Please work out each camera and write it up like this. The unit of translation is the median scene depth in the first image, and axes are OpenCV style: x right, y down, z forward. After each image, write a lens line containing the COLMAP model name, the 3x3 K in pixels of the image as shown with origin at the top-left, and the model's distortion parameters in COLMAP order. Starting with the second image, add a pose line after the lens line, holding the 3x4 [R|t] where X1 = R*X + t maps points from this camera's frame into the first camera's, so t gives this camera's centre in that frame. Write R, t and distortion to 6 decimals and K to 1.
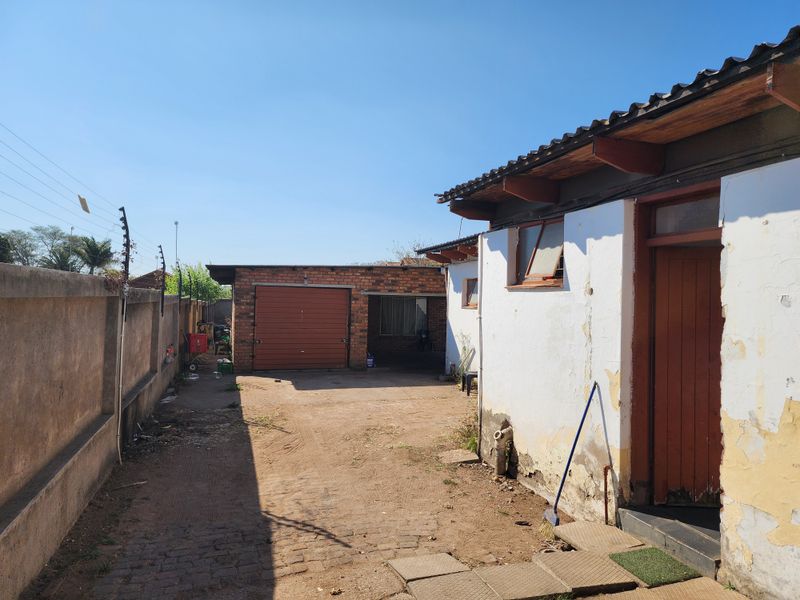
lens RADIAL K [[495.0, 0, 397.8], [0, 495.0, 294.8], [0, 0, 1]] dist [-0.002579, -0.001614]
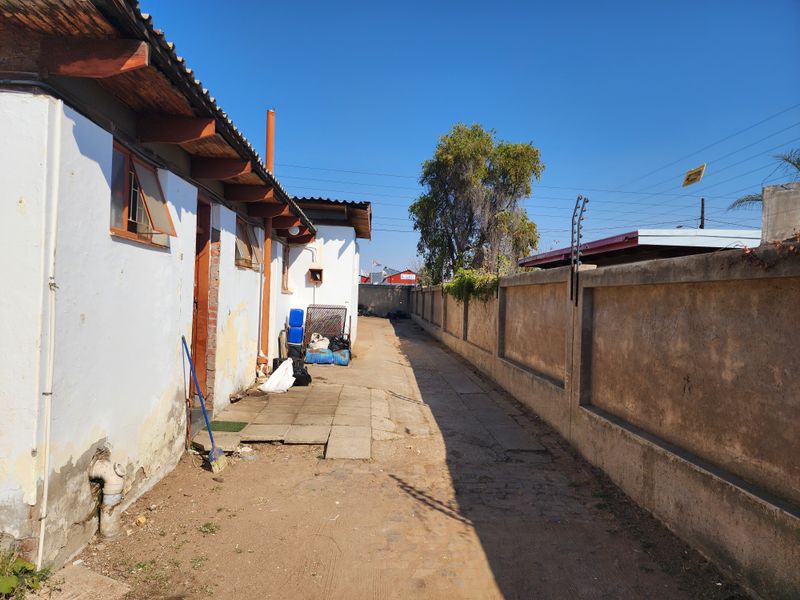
lens RADIAL K [[495.0, 0, 397.8], [0, 495.0, 294.8], [0, 0, 1]] dist [-0.002579, -0.001614]
pose [[-0.961155, -0.051583, 0.271147, -0.387306], [-0.057221, 0.998278, -0.012926, 0.067847], [-0.270013, -0.027939, -0.962451, 1.989905]]
